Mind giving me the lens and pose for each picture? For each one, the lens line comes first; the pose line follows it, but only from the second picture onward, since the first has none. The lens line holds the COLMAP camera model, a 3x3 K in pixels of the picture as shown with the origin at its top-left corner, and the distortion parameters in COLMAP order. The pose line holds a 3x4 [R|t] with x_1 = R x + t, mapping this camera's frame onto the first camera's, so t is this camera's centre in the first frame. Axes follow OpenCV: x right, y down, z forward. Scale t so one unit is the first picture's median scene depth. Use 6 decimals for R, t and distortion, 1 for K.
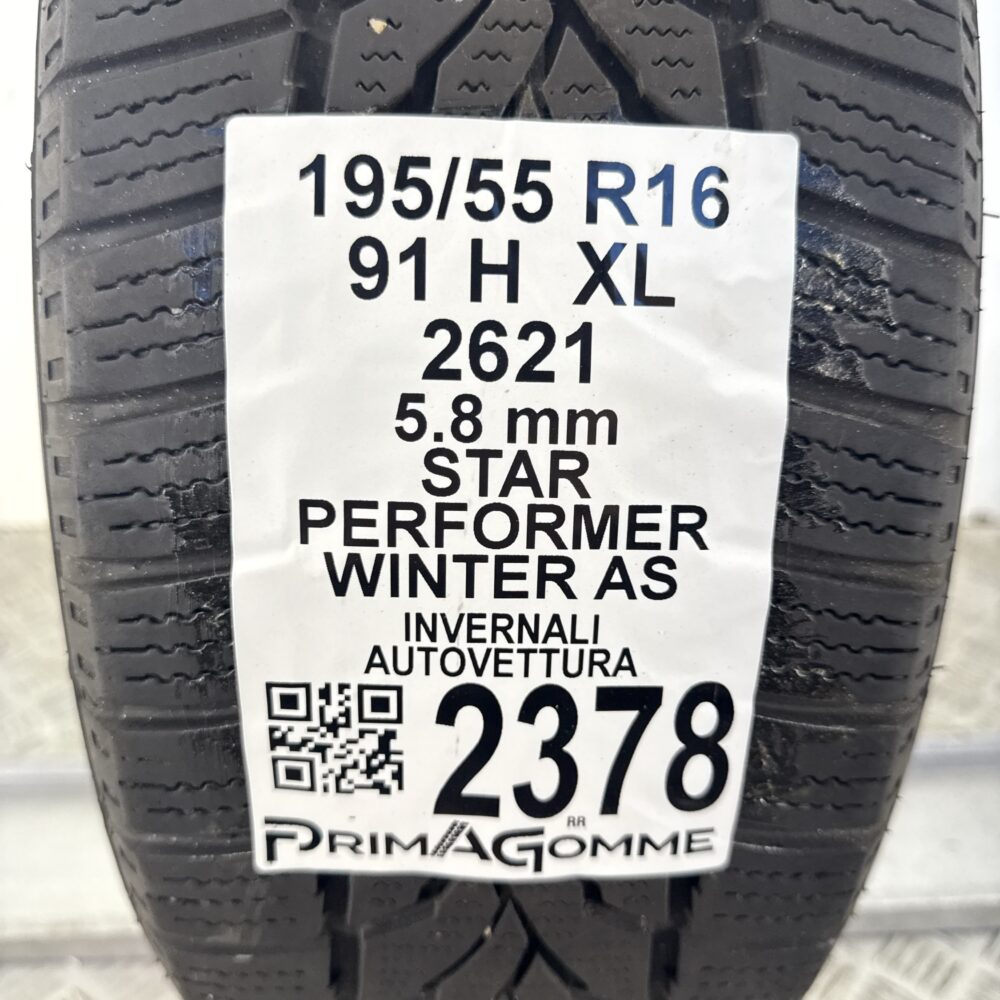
lens RADIAL K [[937.3, 0, 504.2], [0, 937.3, 496.2], [0, 0, 1]] dist [0.171017, -0.397599]
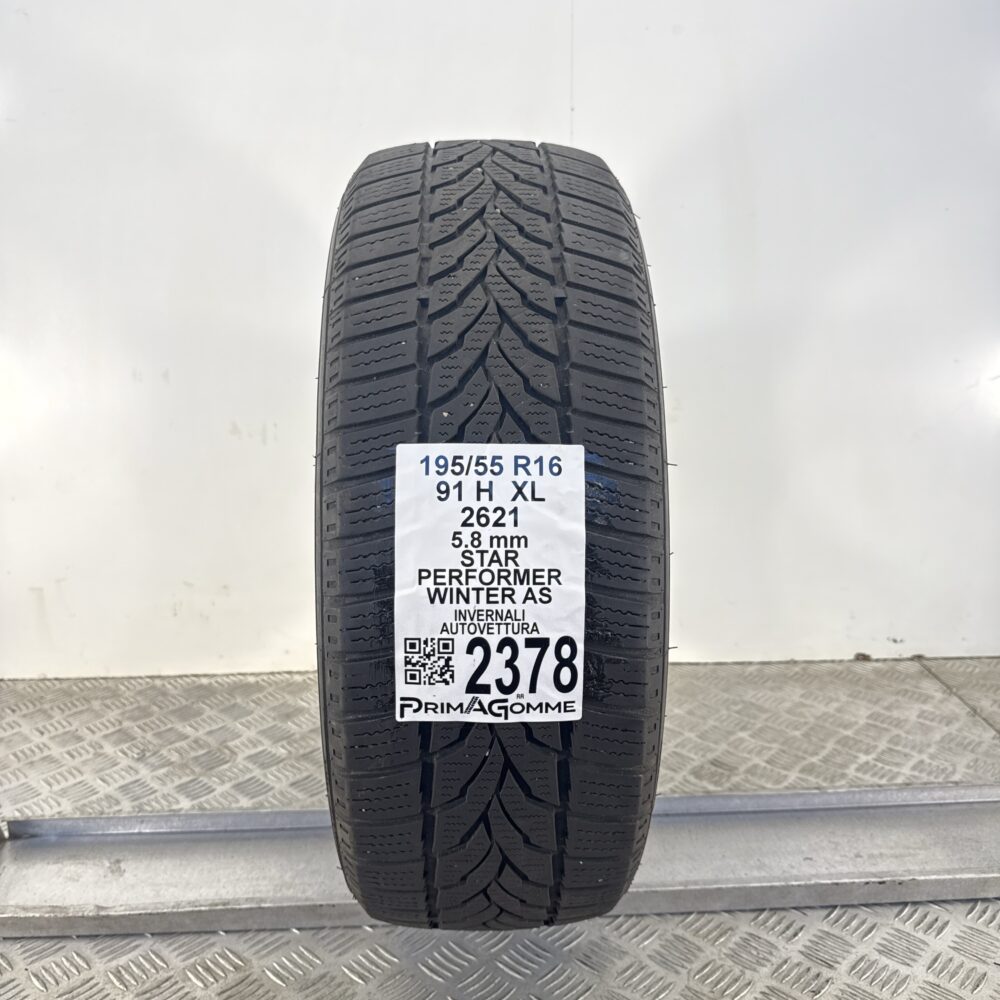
lens RADIAL K [[937.3, 0, 504.2], [0, 937.3, 496.2], [0, 0, 1]] dist [0.171017, -0.397599]
pose [[0.999752, -0.022097, -0.002622, 0.057126], [0.021150, 0.980261, -0.196572, 0.350262], [0.006914, 0.196468, 0.980486, -1.838017]]
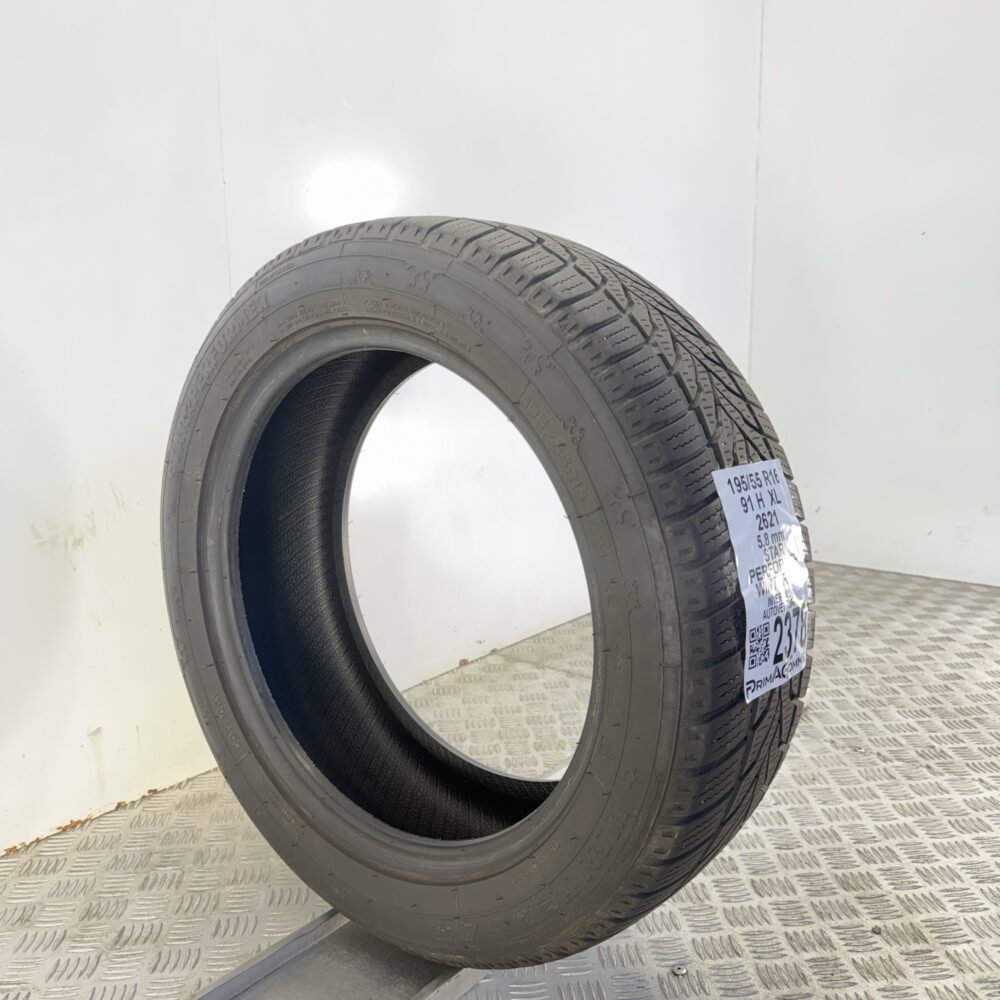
lens RADIAL K [[937.3, 0, 504.2], [0, 937.3, 496.2], [0, 0, 1]] dist [0.171017, -0.397599]
pose [[0.659281, -0.145860, 0.737614, -3.307002], [0.335437, 0.935028, -0.114916, -0.153270], [-0.672927, 0.323185, 0.665372, -0.801313]]
